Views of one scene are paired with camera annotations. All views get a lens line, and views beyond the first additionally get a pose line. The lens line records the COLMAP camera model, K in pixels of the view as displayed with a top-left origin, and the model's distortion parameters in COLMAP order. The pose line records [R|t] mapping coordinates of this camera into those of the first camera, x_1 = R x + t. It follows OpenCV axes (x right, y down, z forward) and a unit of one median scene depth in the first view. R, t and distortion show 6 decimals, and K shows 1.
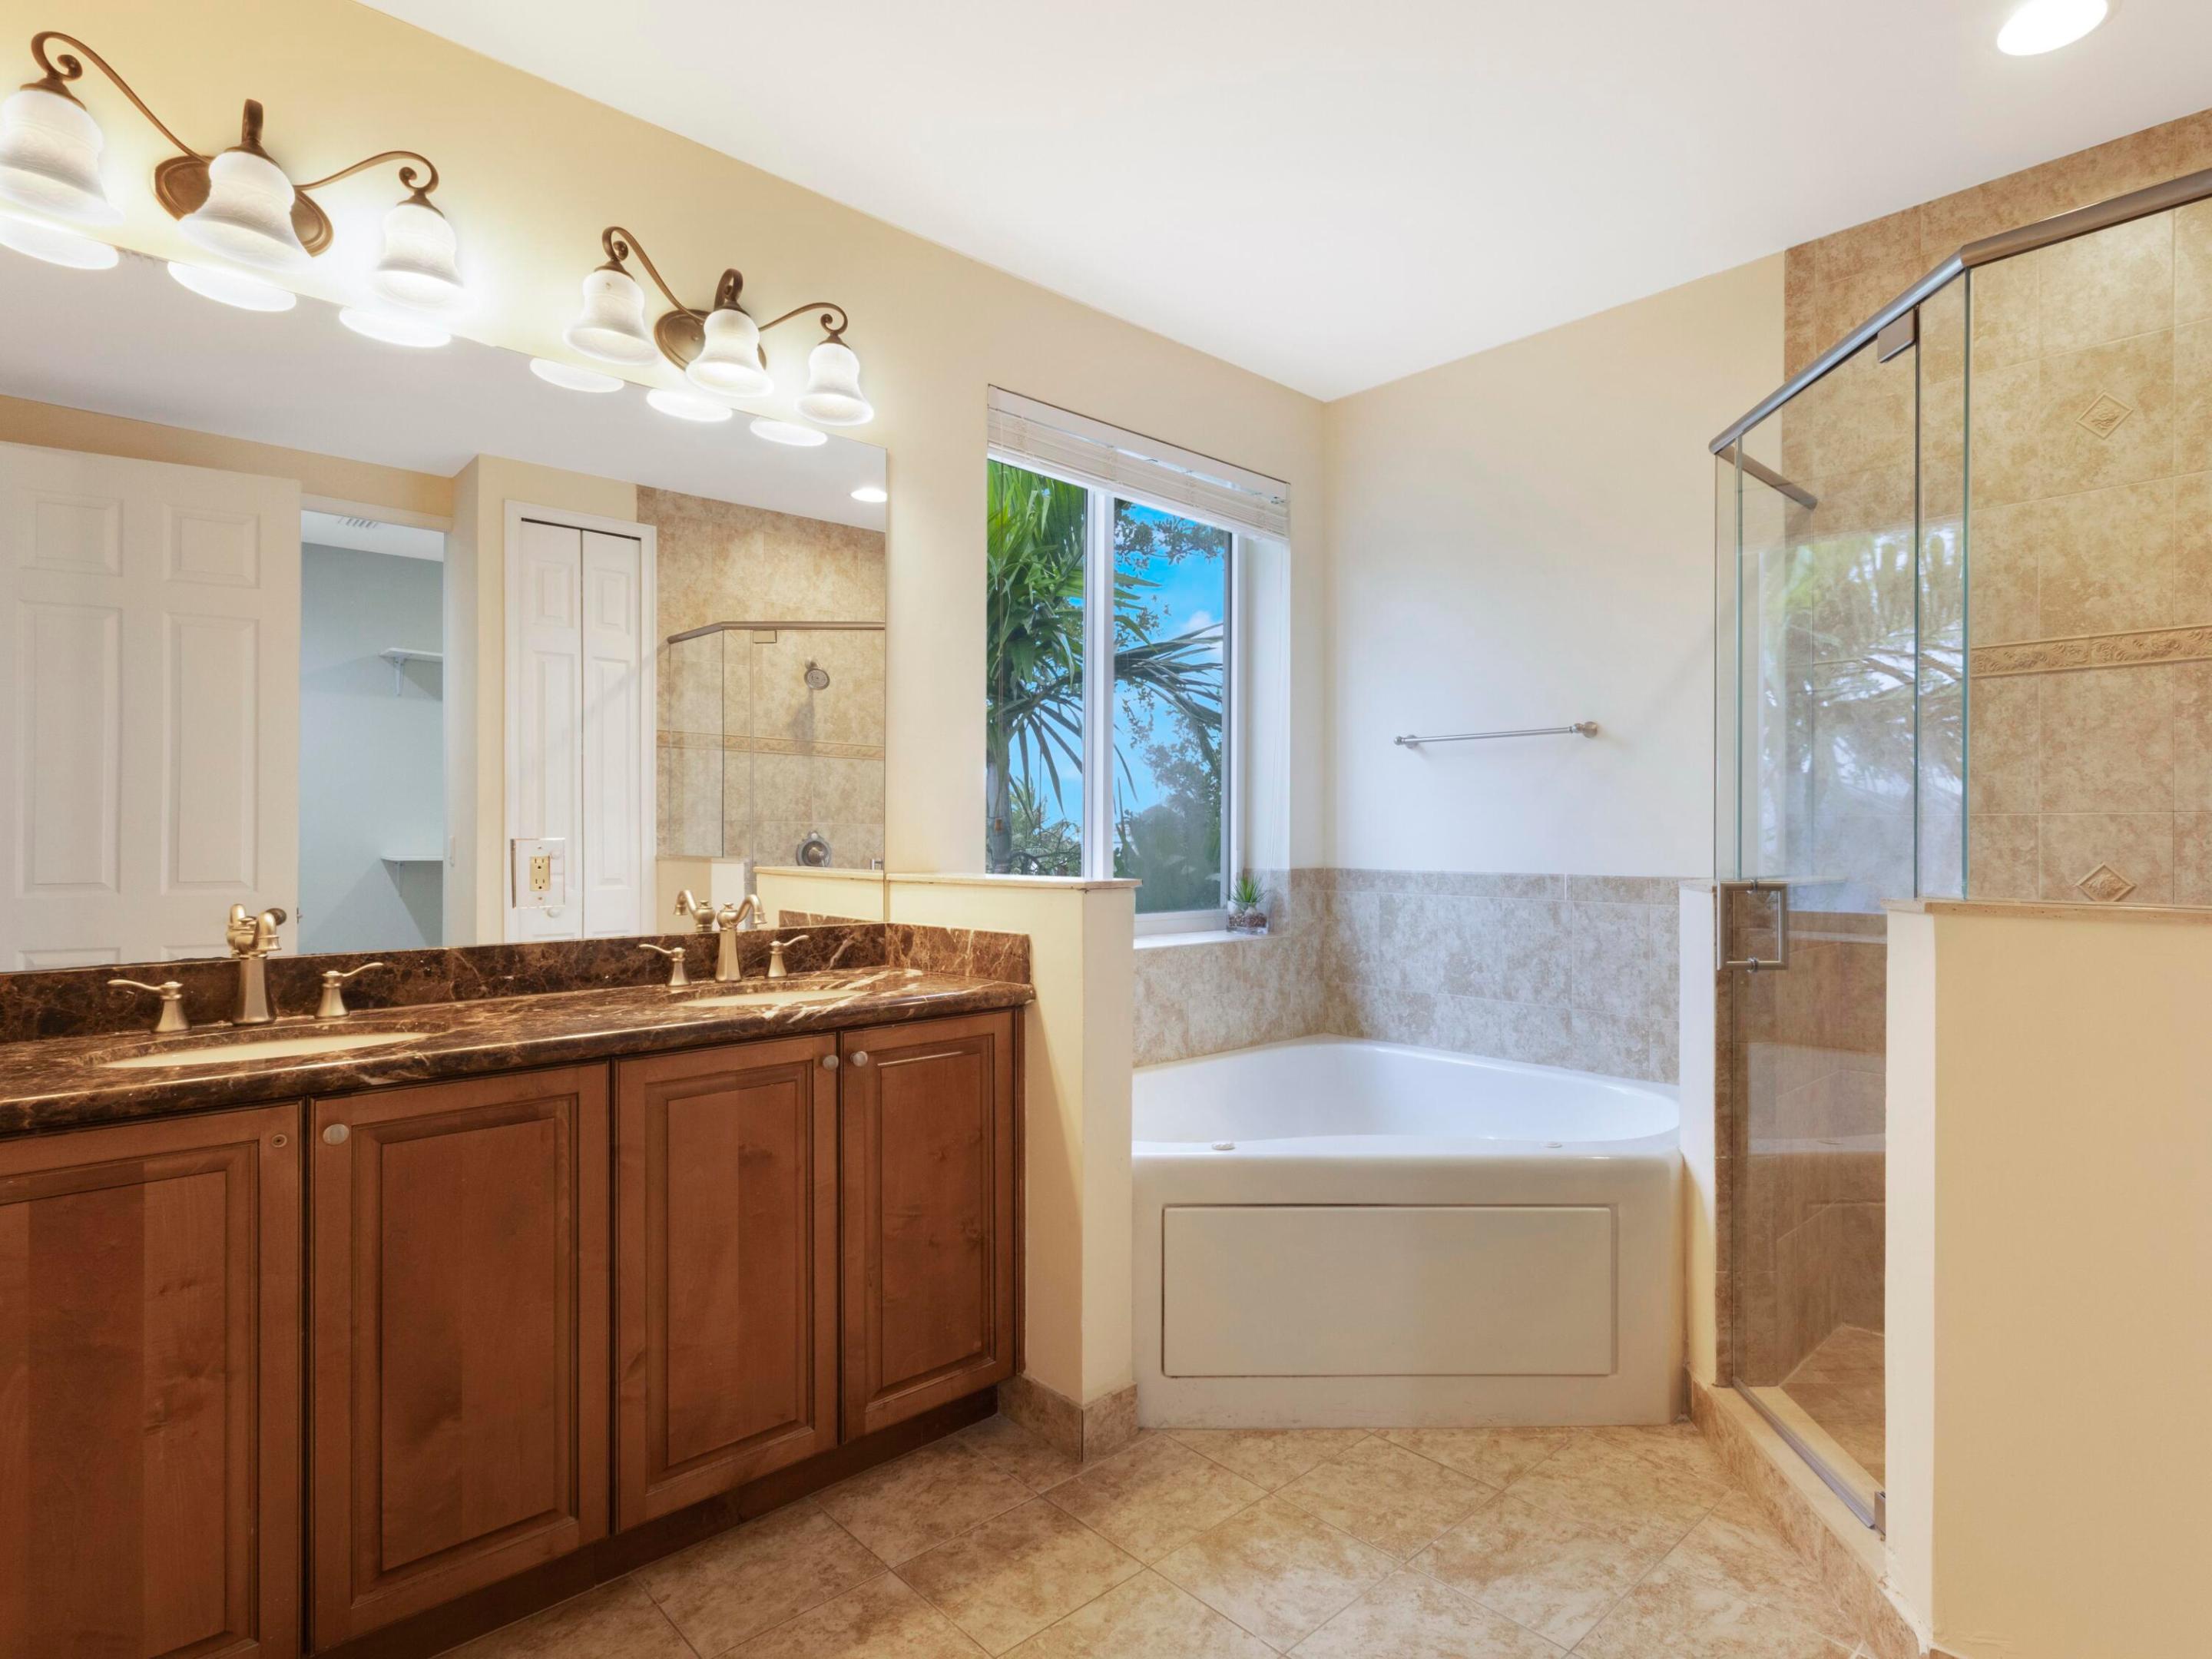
lens RADIAL K [[1161.7, 0, 1216.2], [0, 1161.7, 827.1], [0, 0, 1]] dist [0.002845, 0.001627]
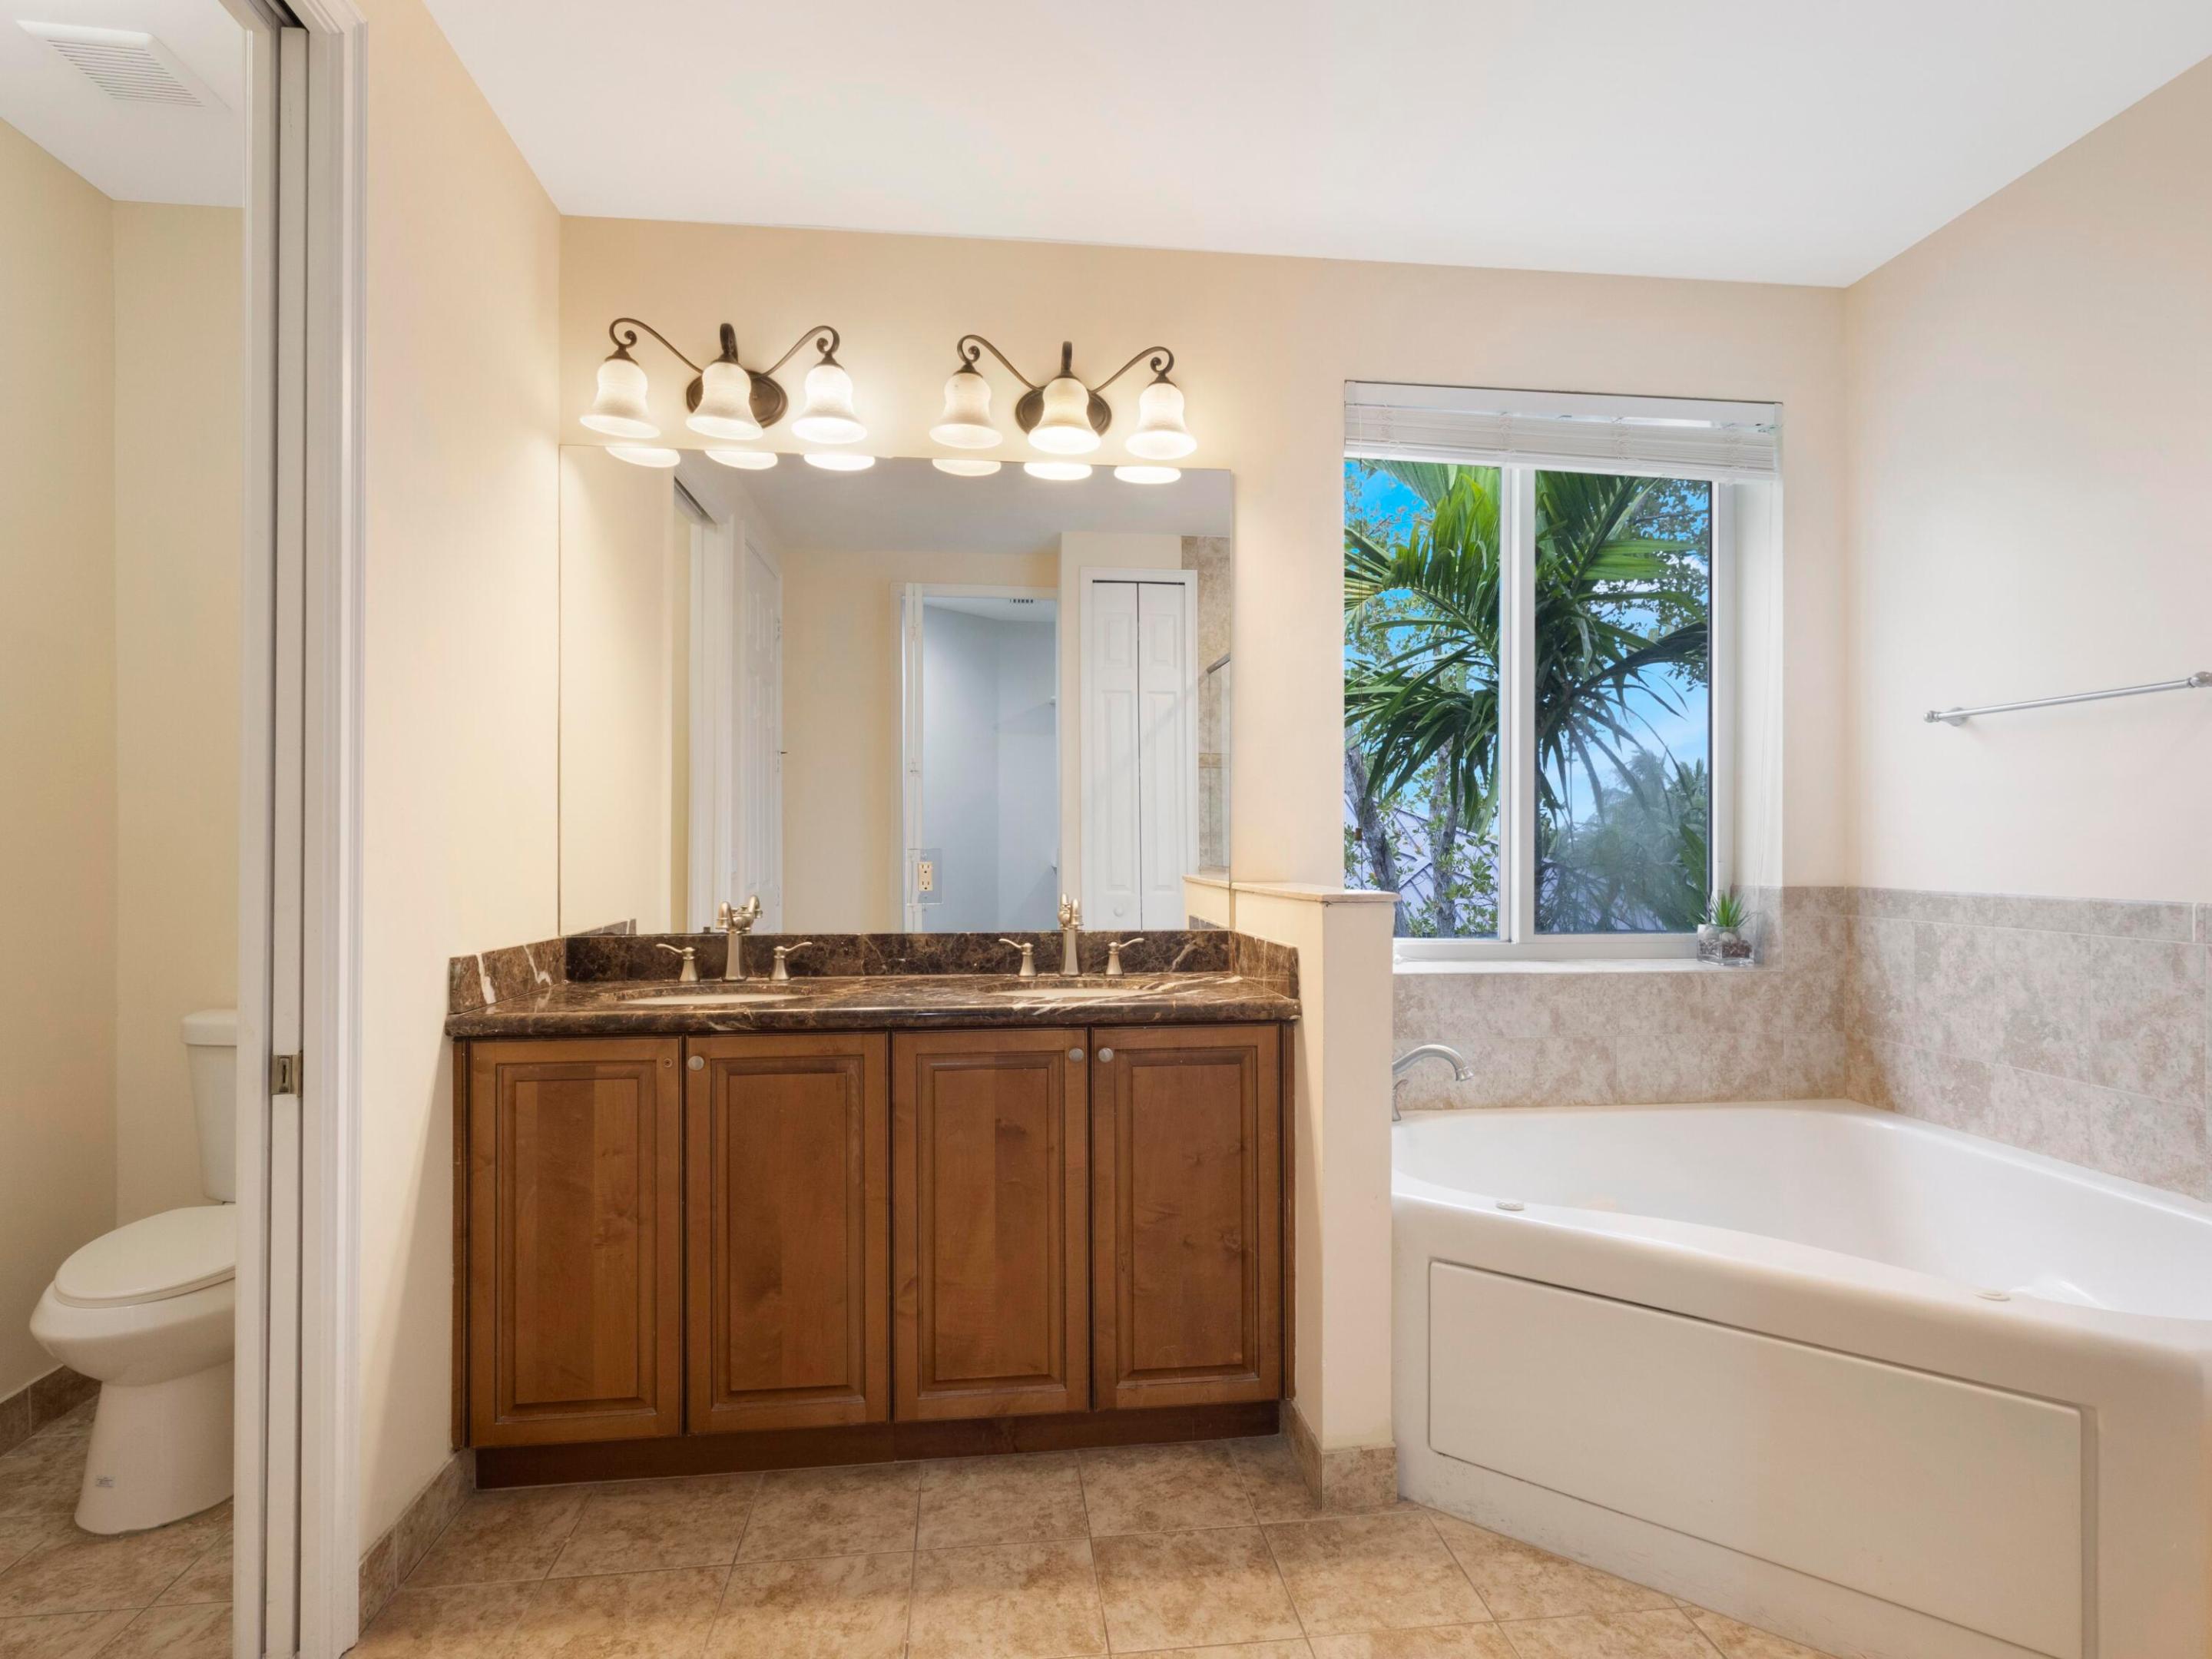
lens RADIAL K [[1162.4, 0, 1118.4], [0, 1162.4, 839.0], [0, 0, 1]] dist [0.001088, 0.001122]
pose [[0.786273, -0.004739, -0.617861, 0.304900], [0.006188, 0.999981, 0.000206, 0.000554], [0.617848, -0.003985, 0.786287, 0.141267]]
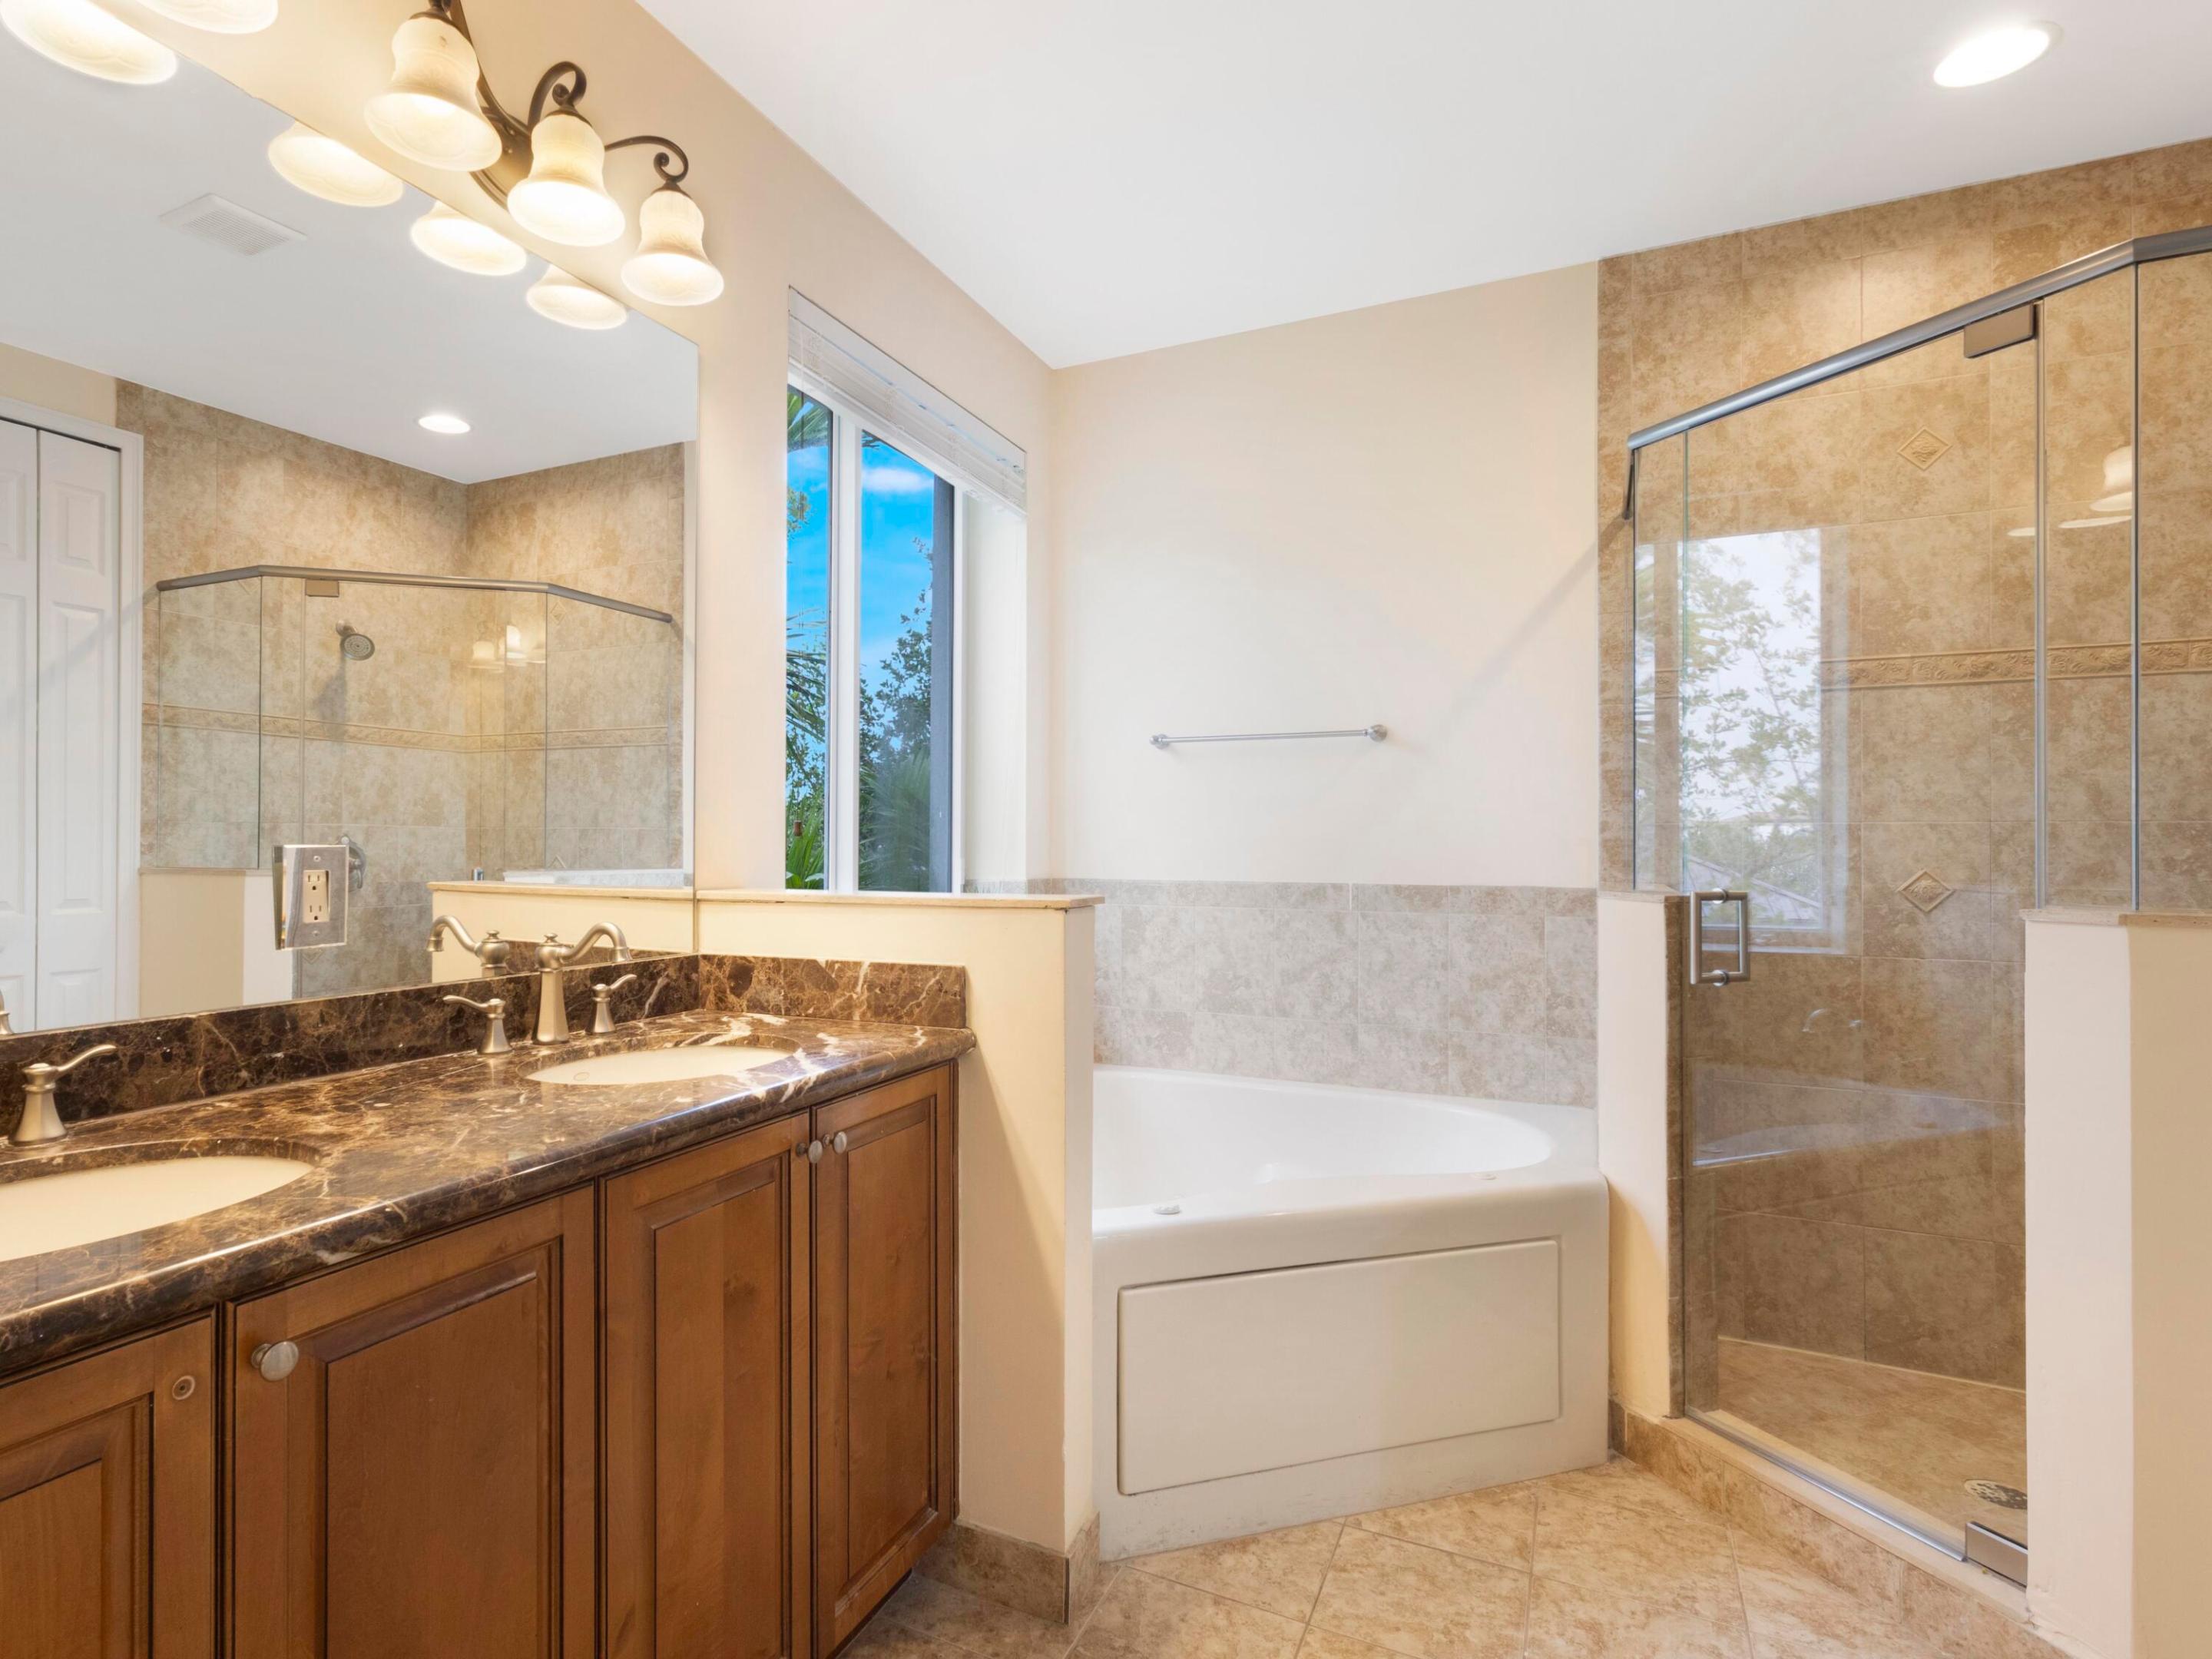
lens RADIAL K [[1174.7, 0, 966.8], [0, 1174.7, 829.5], [0, 0, 1]] dist [0.003394, 0.002226]
pose [[0.958068, 0.004769, 0.286503, -0.372464], [-0.003651, 0.999983, -0.004439, 0.002235], [-0.286519, 0.003207, 0.958069, 0.215716]]
